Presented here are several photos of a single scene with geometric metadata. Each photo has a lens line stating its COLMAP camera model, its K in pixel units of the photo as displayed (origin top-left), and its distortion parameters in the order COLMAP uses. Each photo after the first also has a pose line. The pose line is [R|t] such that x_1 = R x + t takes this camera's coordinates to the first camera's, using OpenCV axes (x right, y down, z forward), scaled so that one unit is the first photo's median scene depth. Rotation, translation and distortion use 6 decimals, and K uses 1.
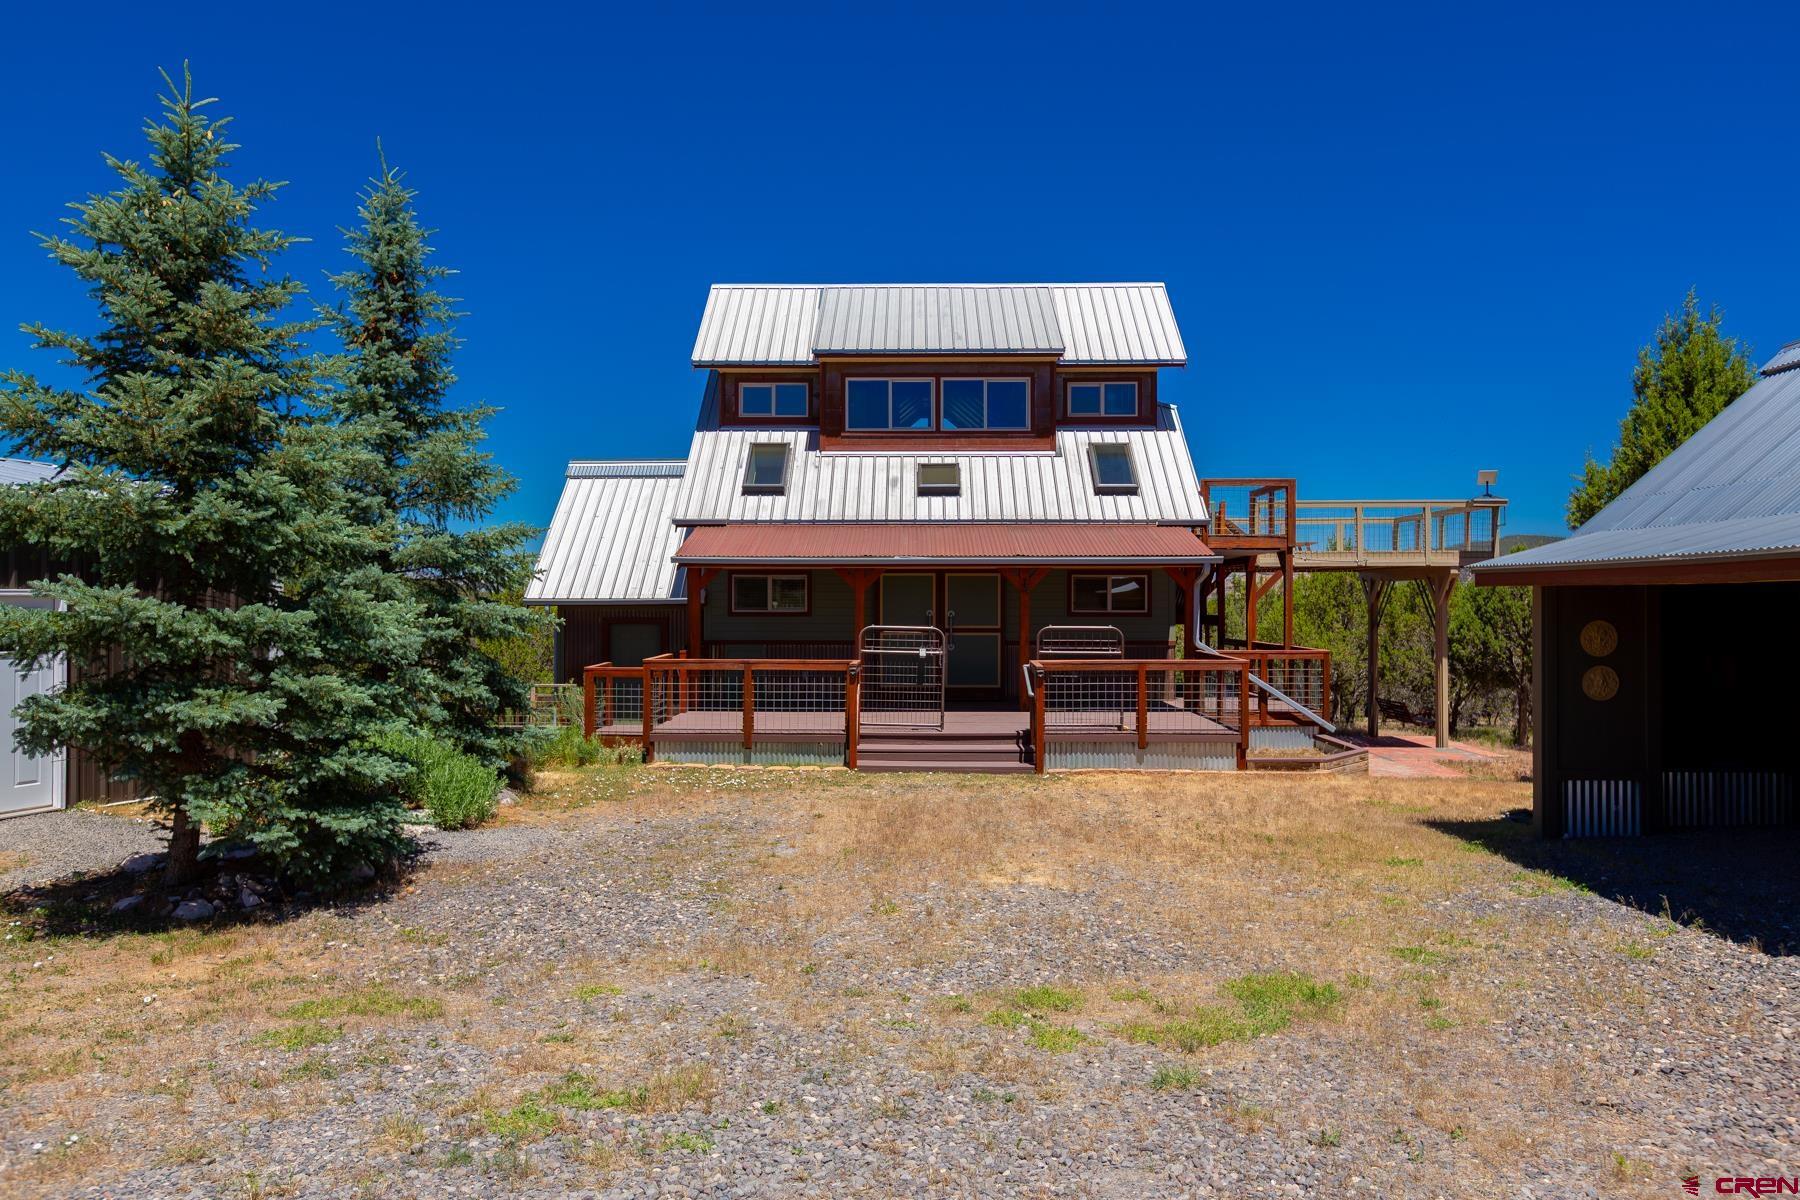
lens RADIAL K [[1280.6, 0, 900.0], [0, 1280.6, 600.0], [0, 0, 1]] dist [-0.006072, 0.000158]
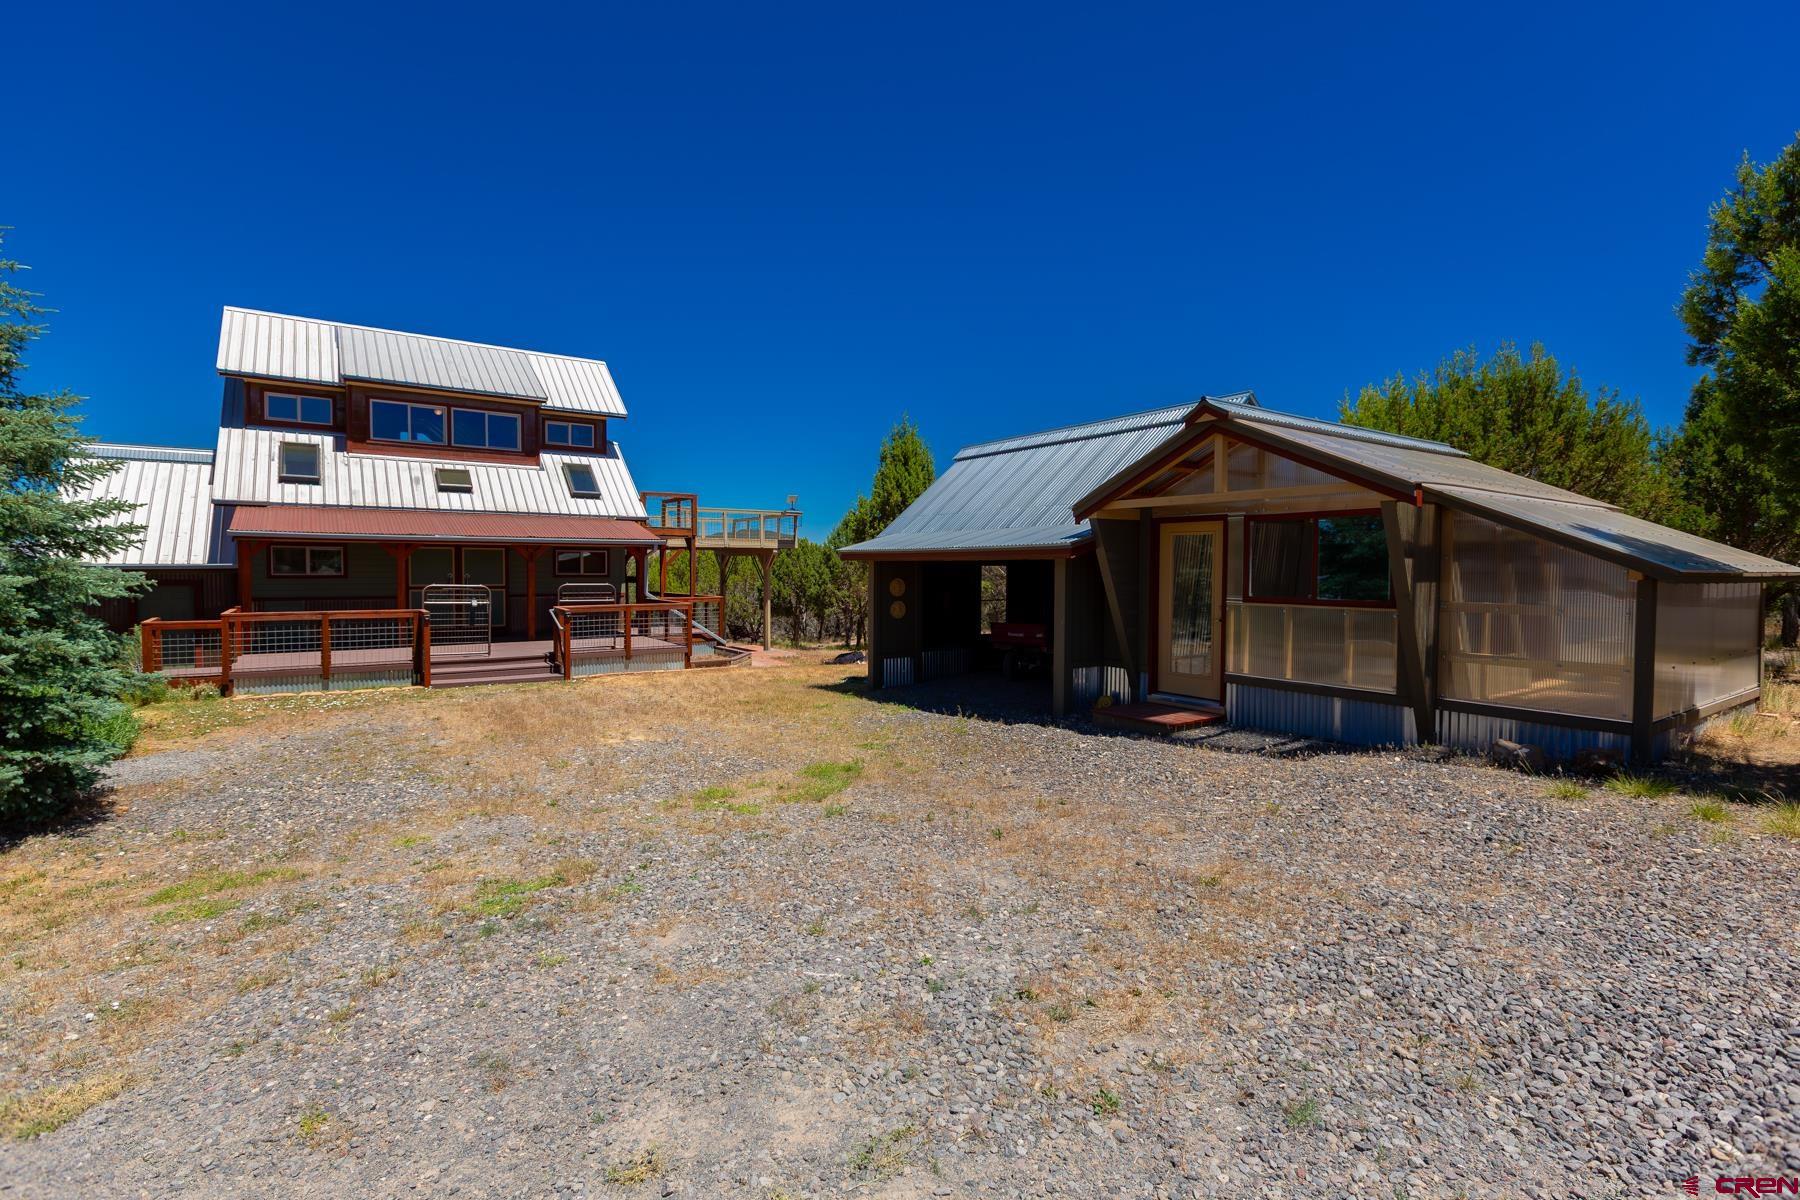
lens RADIAL K [[812.9, 0, 899.3], [0, 812.9, 593.8], [0, 0, 1]] dist [0.002124, -0.000214]
pose [[0.806101, -0.016264, 0.591555, -0.107732], [-0.003851, 0.999457, 0.032727, -0.000825], [-0.591766, -0.028659, 0.805600, -0.014979]]
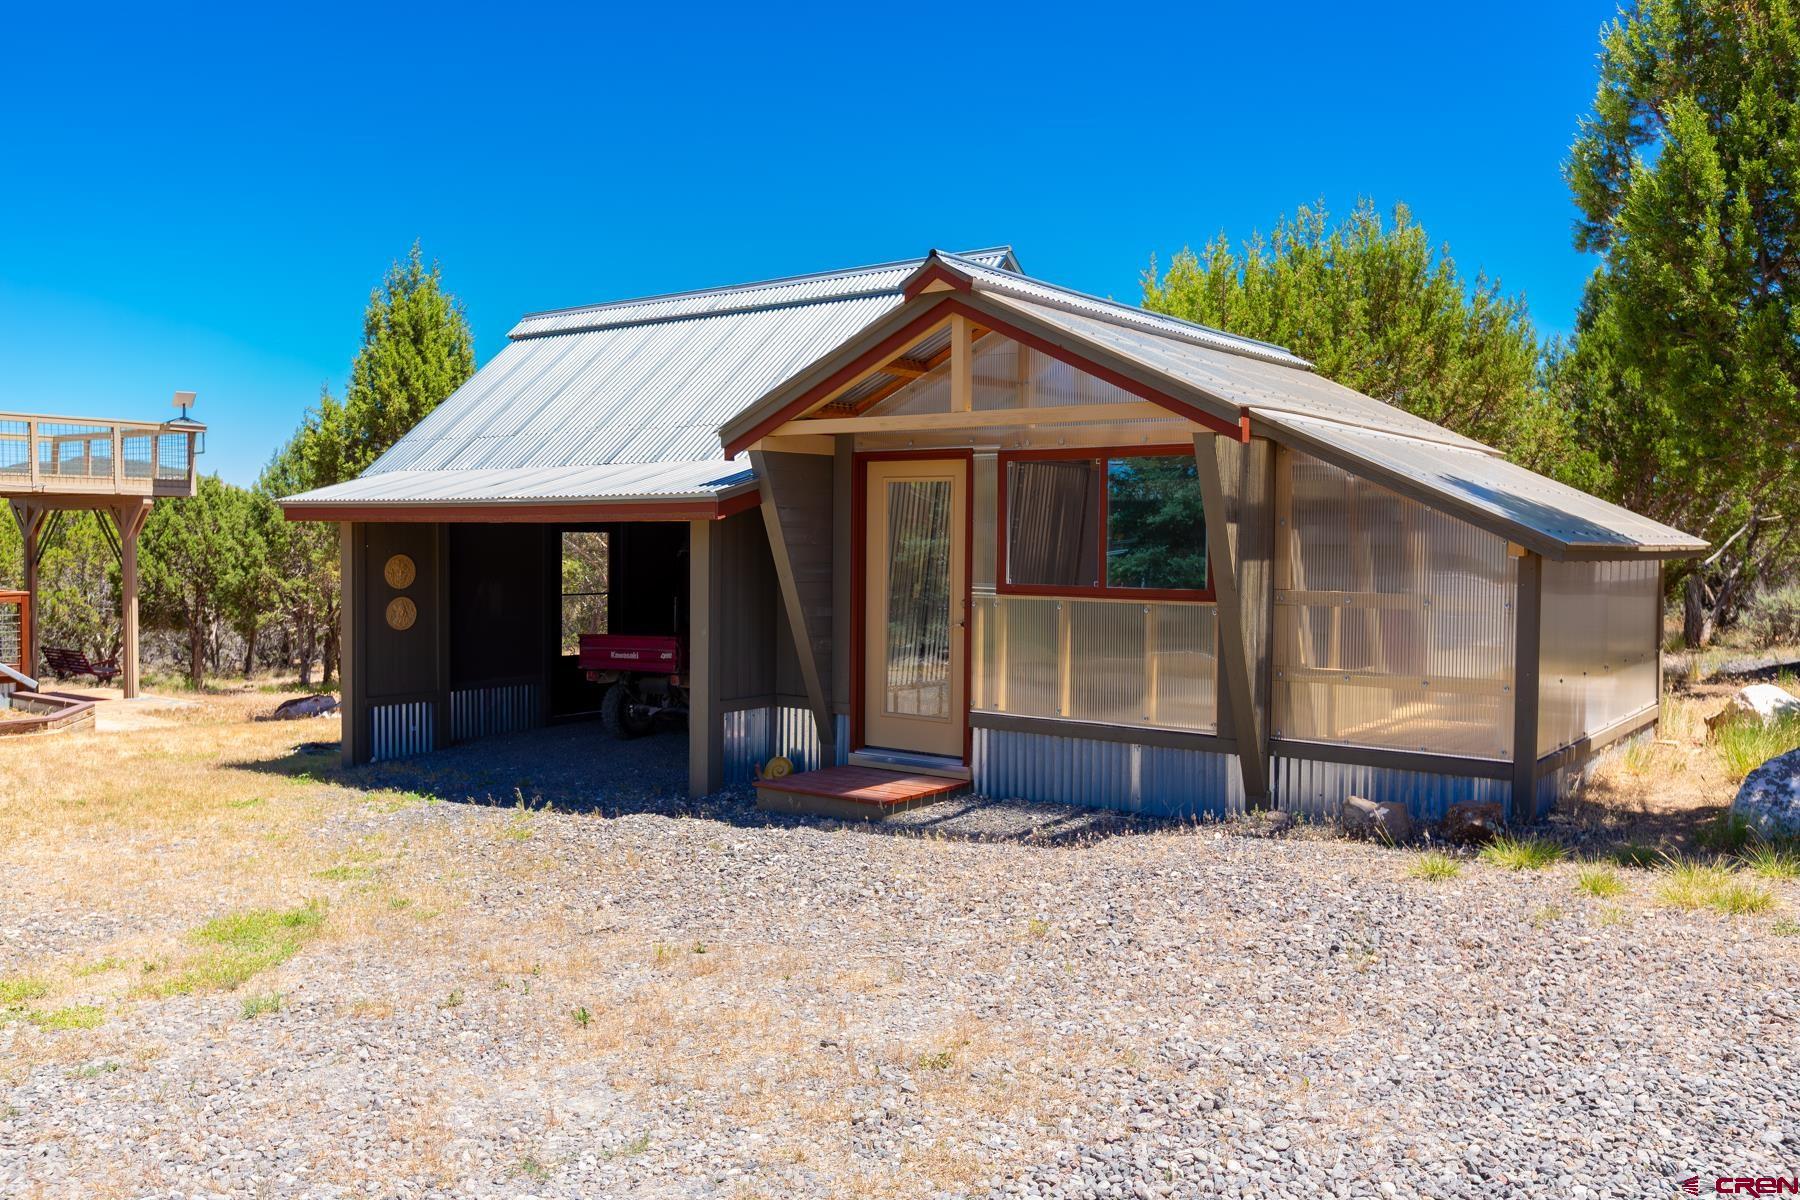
lens RADIAL K [[1436.2, 0, 900.0], [0, 1436.2, 600.0], [0, 0, 1]] dist [0.007133, -0.010725]
pose [[0.575535, -0.031188, 0.817182, -0.101820], [-0.007345, 0.999035, 0.043302, -0.000841], [-0.817744, -0.030924, 0.574751, -0.016518]]
